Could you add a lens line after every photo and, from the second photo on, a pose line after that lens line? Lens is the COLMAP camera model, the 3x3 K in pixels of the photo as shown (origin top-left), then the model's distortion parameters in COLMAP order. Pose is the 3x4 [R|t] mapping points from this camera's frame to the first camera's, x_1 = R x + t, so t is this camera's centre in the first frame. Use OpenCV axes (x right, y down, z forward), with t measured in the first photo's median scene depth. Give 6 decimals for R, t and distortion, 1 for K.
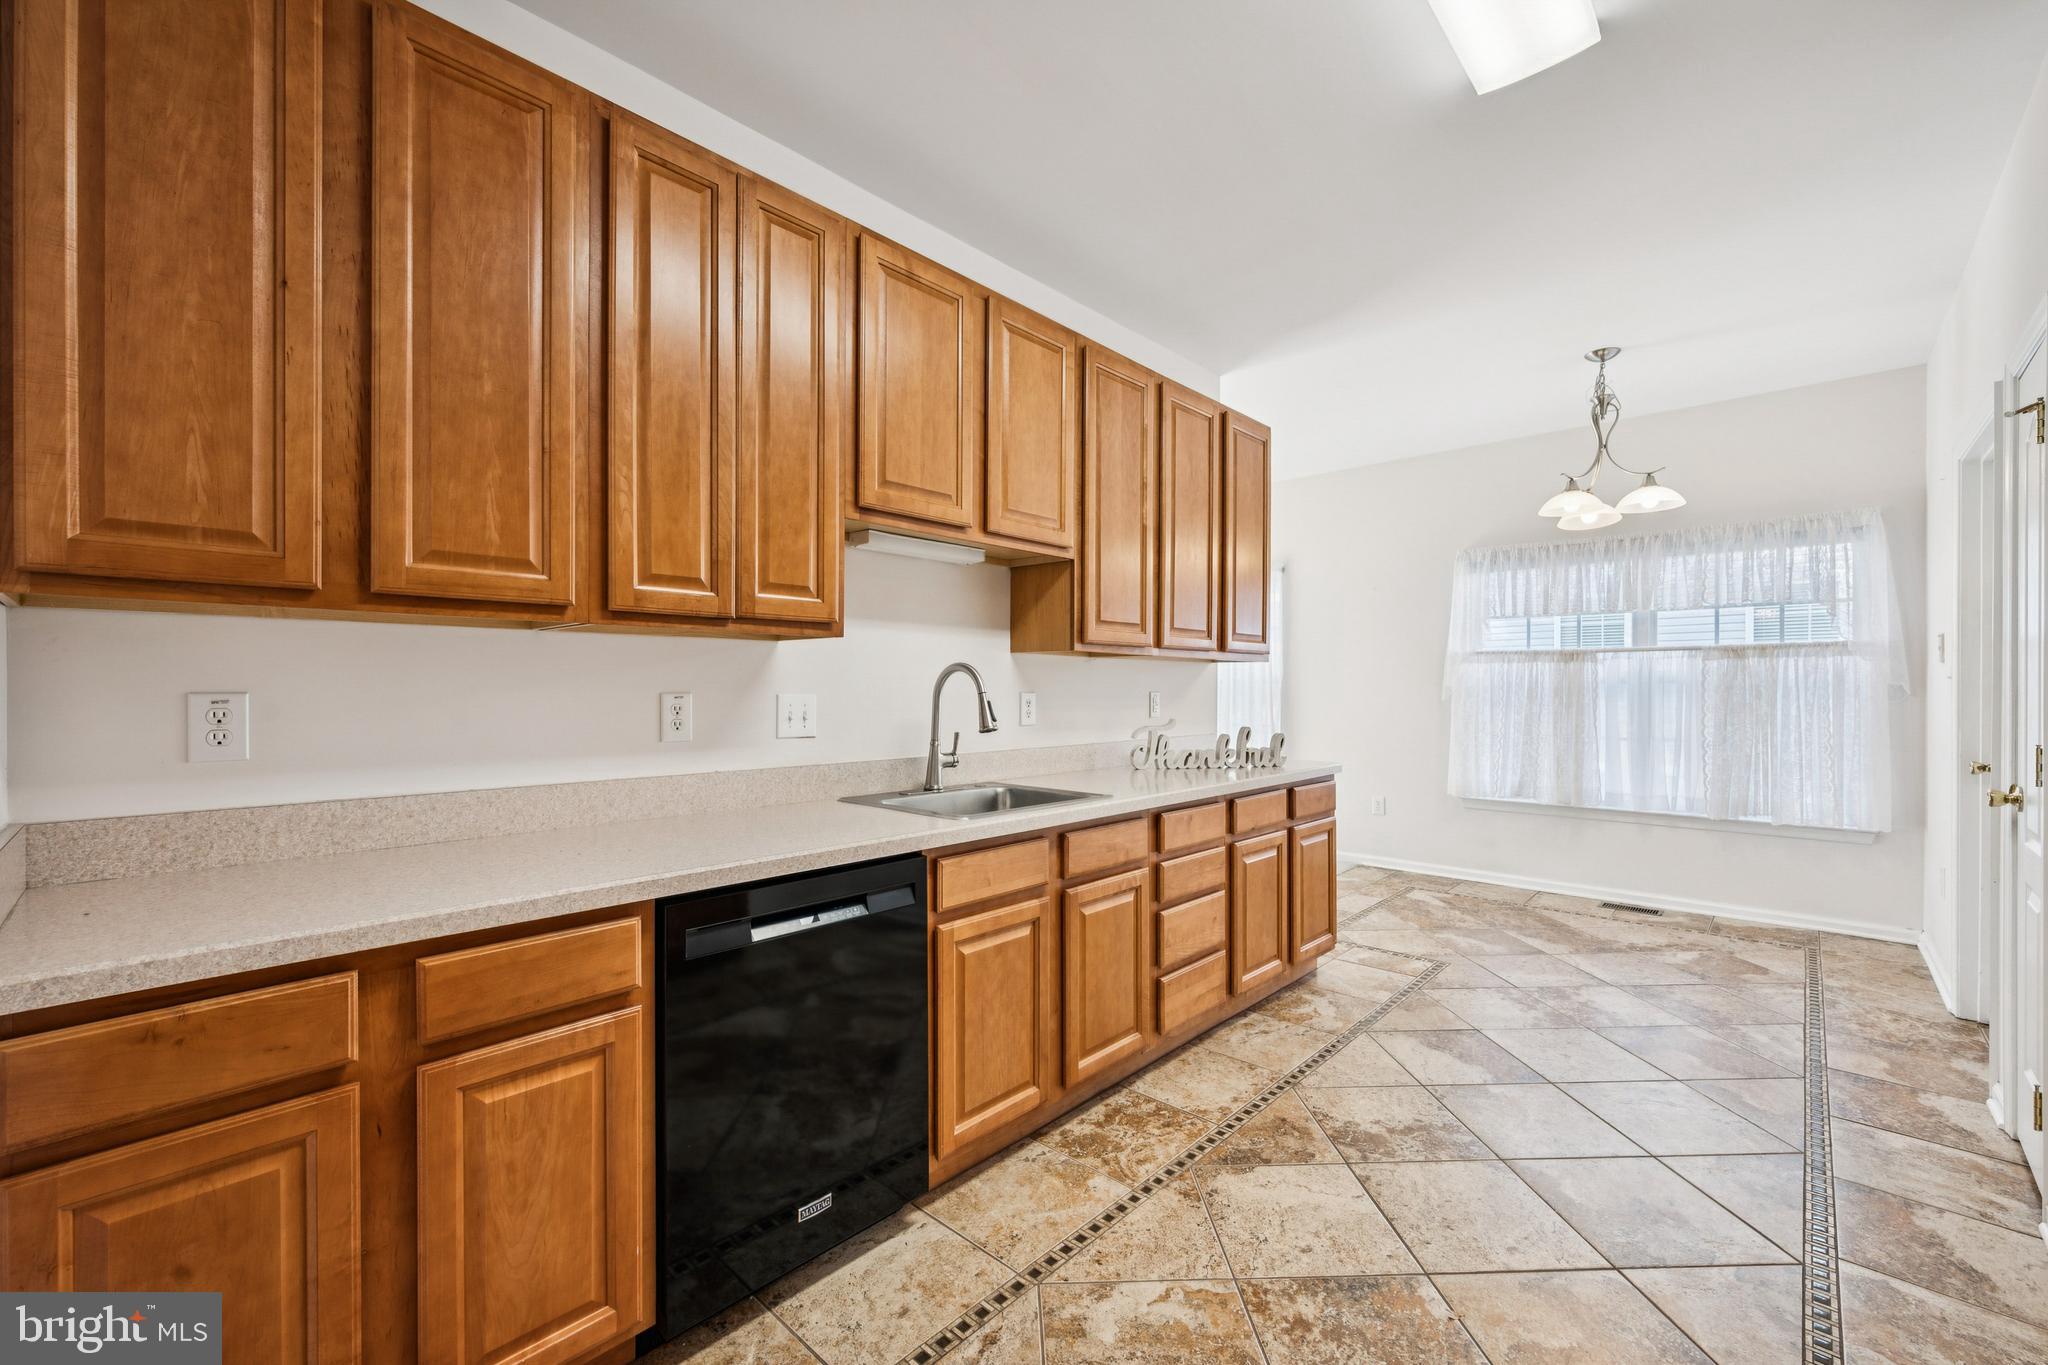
lens RADIAL K [[856.0, 0, 988.8], [0, 856.0, 685.4], [0, 0, 1]] dist [0.006902, 0.000305]
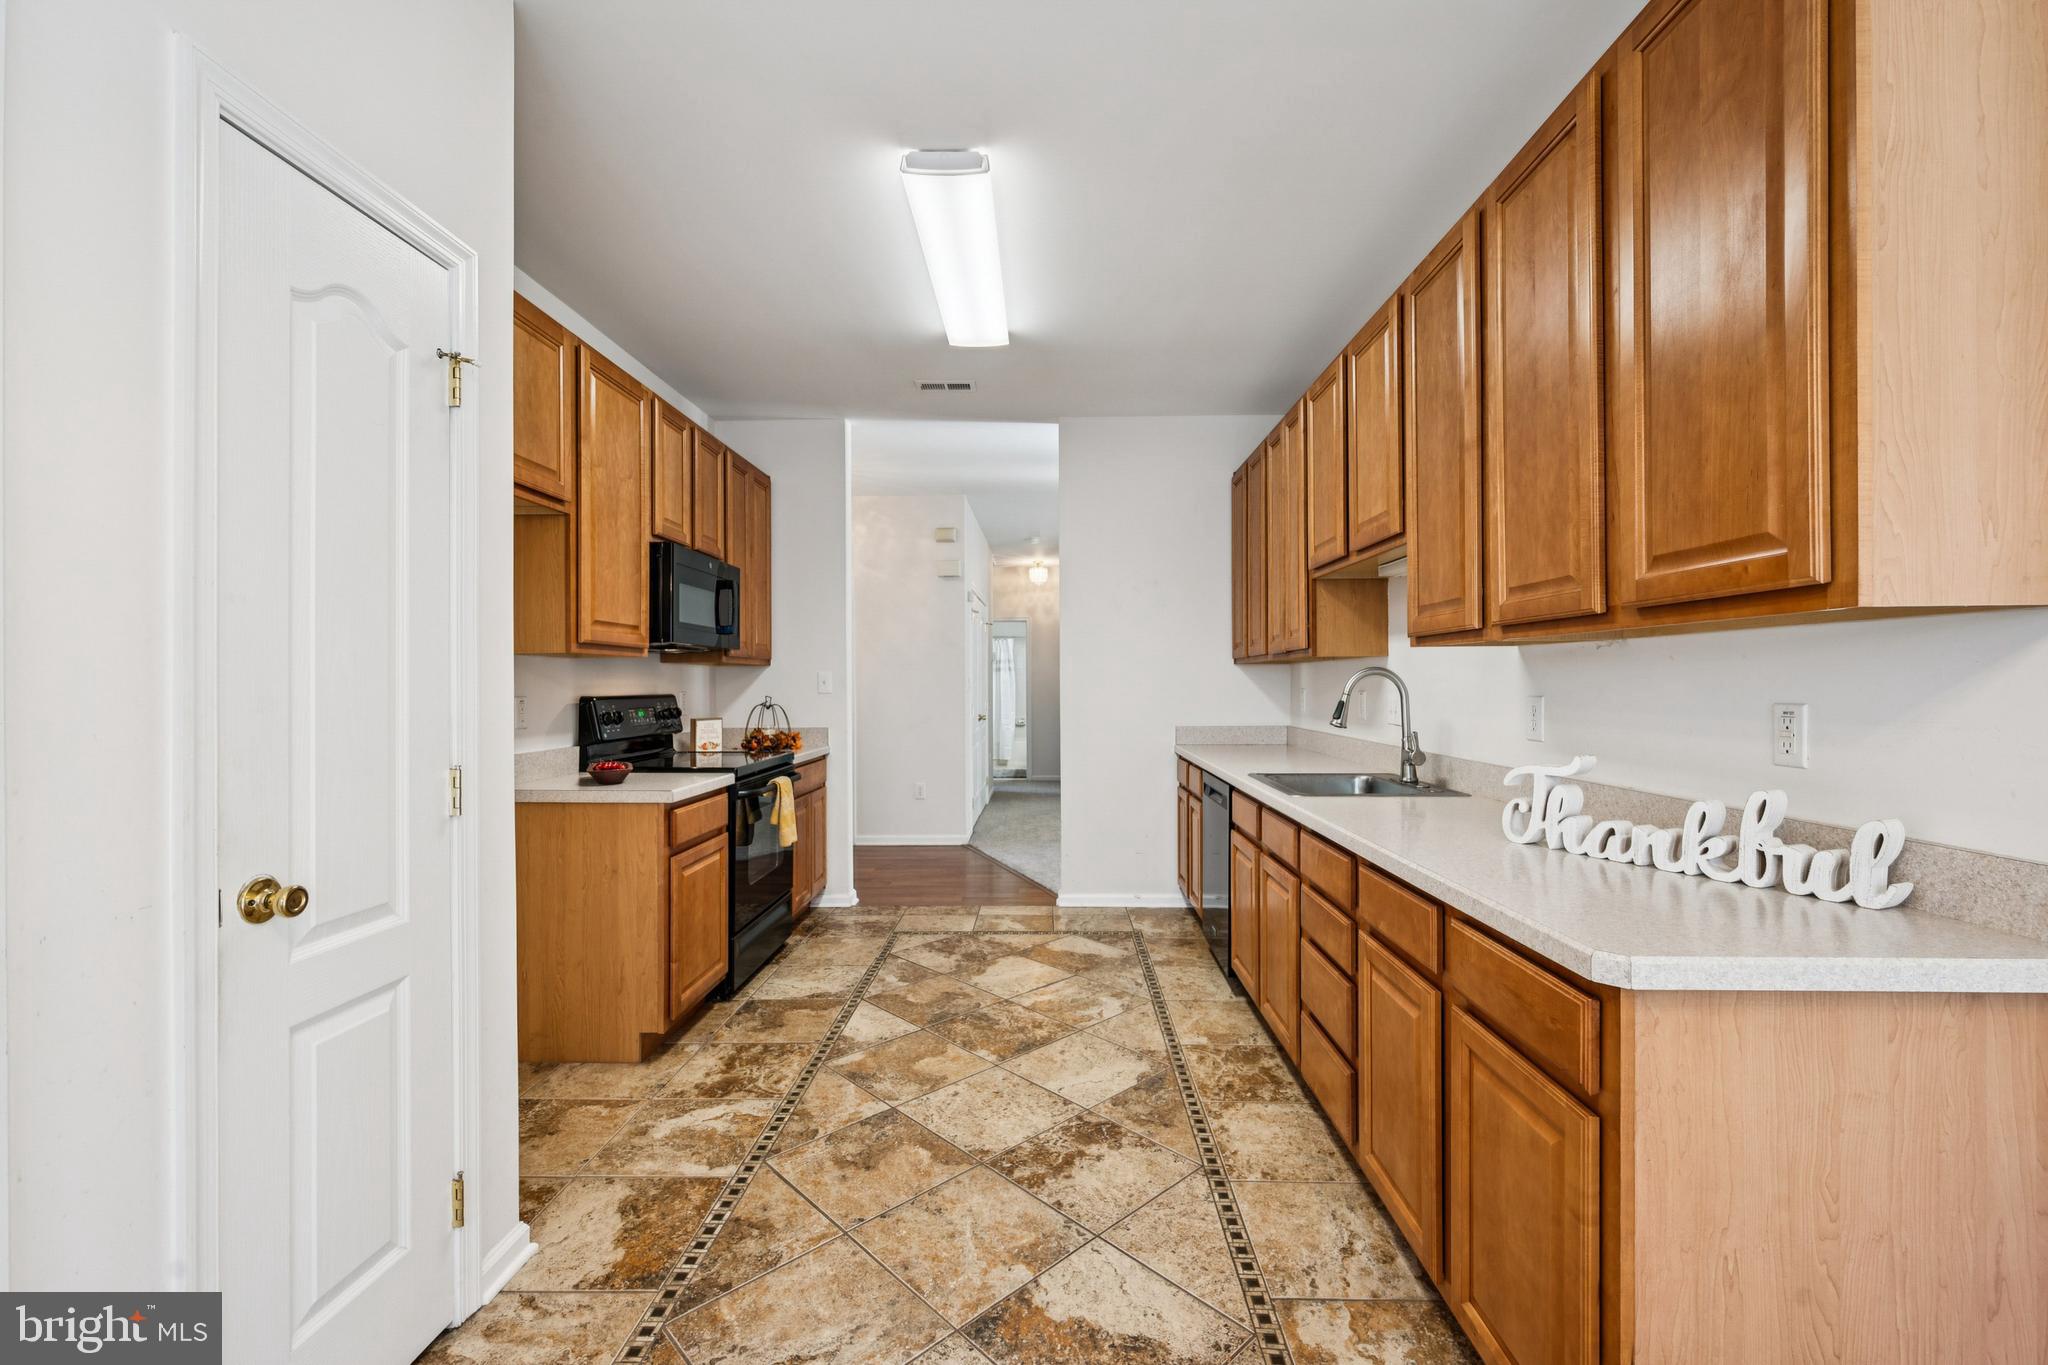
lens RADIAL K [[848.0, 0, 1033.8], [0, 848.0, 681.5], [0, 0, 1]] dist [0.000301, 0.000253]
pose [[-0.731347, 0.001503, -0.682004, 1.035234], [0.006430, 0.999968, -0.004692, 0.003724], [0.681976, -0.007817, -0.731333, 1.496727]]
